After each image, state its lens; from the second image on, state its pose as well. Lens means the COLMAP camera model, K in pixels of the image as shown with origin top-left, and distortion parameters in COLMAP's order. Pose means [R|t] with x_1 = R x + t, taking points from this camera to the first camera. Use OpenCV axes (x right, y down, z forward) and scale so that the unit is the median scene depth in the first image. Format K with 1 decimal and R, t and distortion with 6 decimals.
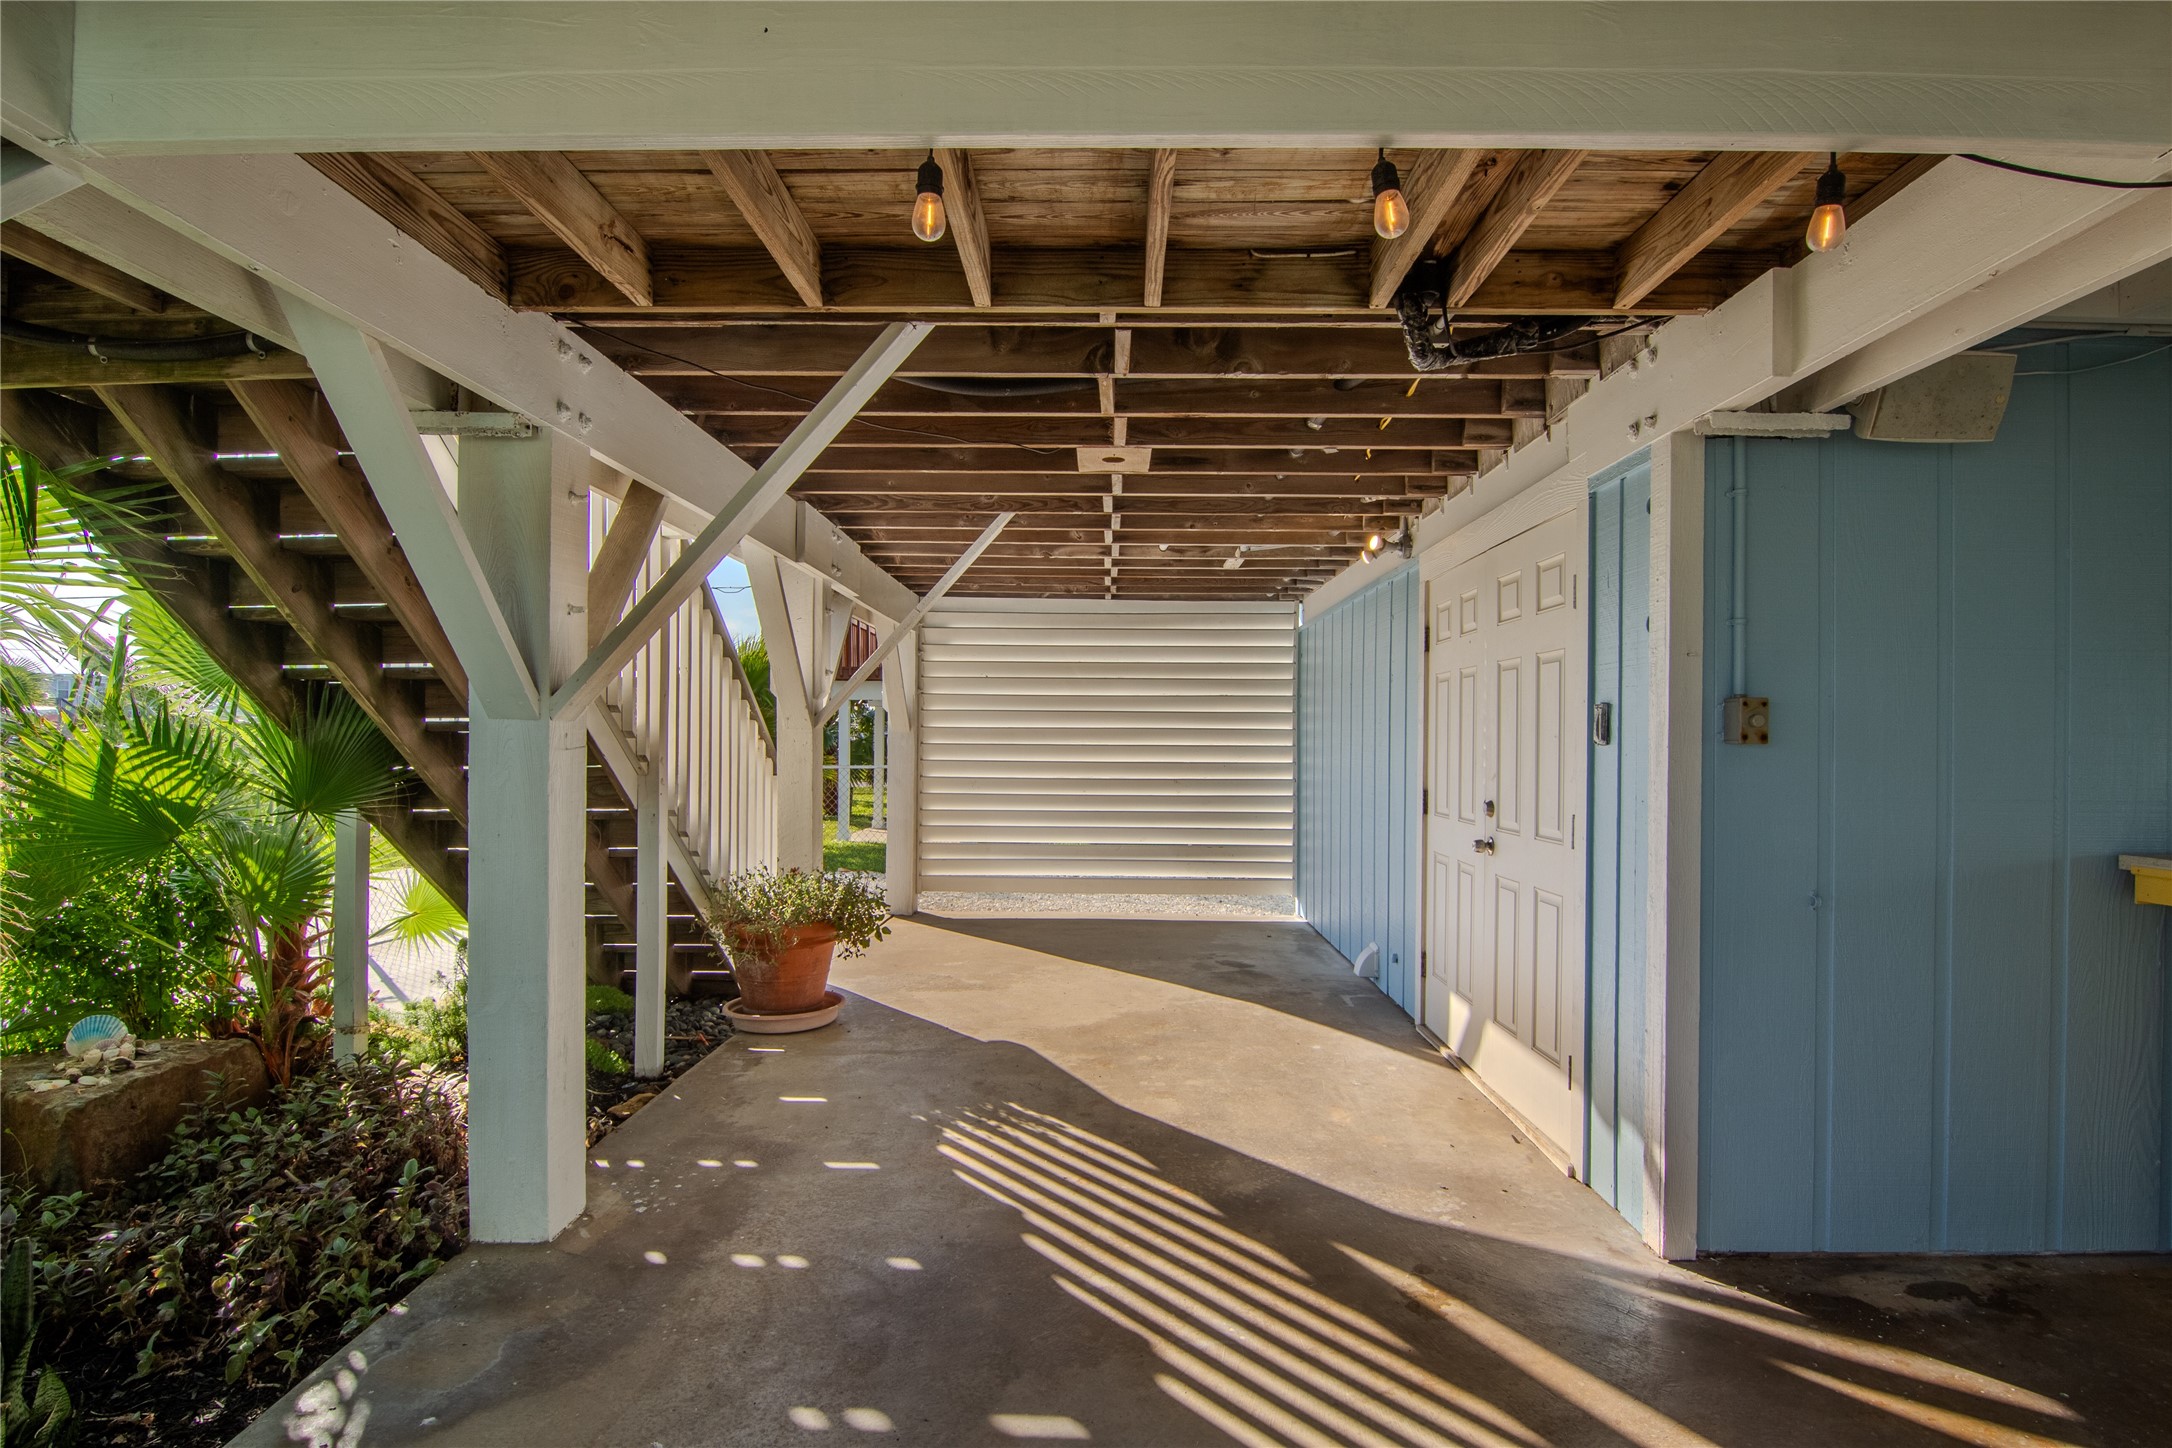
lens RADIAL K [[1129.3, 0, 1077.7], [0, 1129.3, 740.2], [0, 0, 1]] dist [-0.004700, -0.002426]
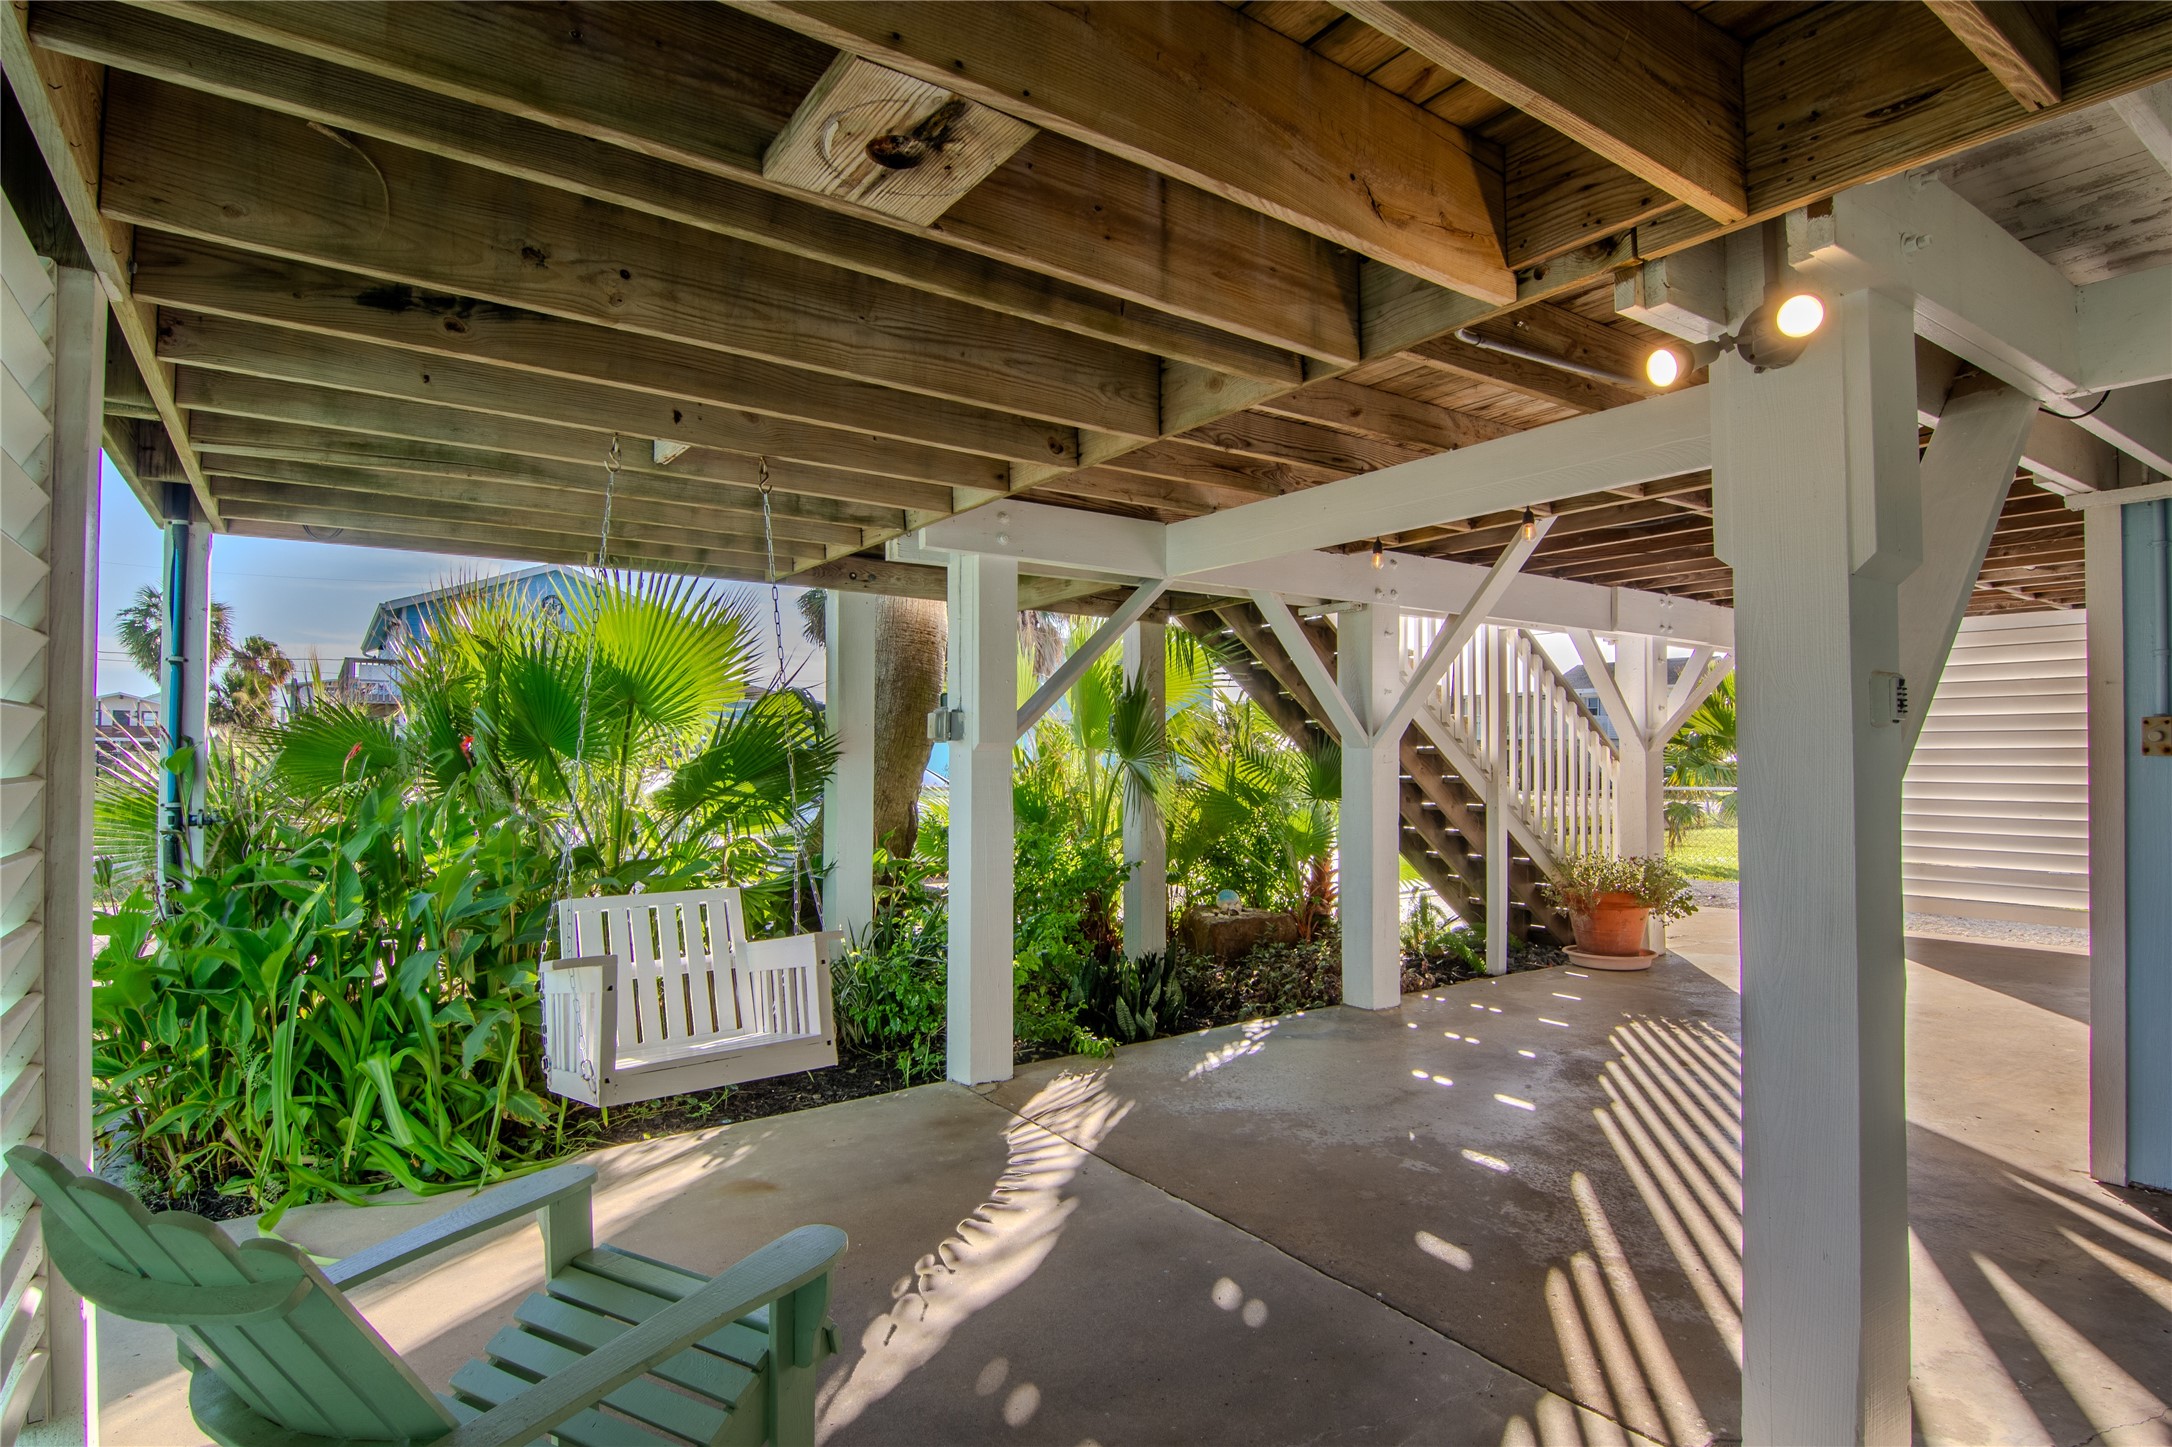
lens RADIAL K [[1129.3, 0, 1085.8], [0, 1129.3, 729.0], [0, 0, 1]] dist [-0.004700, -0.002426]
pose [[0.595811, -0.021825, -0.802828, 0.705520], [-0.001242, 0.999604, -0.028097, 0.002949], [0.803124, 0.017738, 0.595548, -0.506076]]
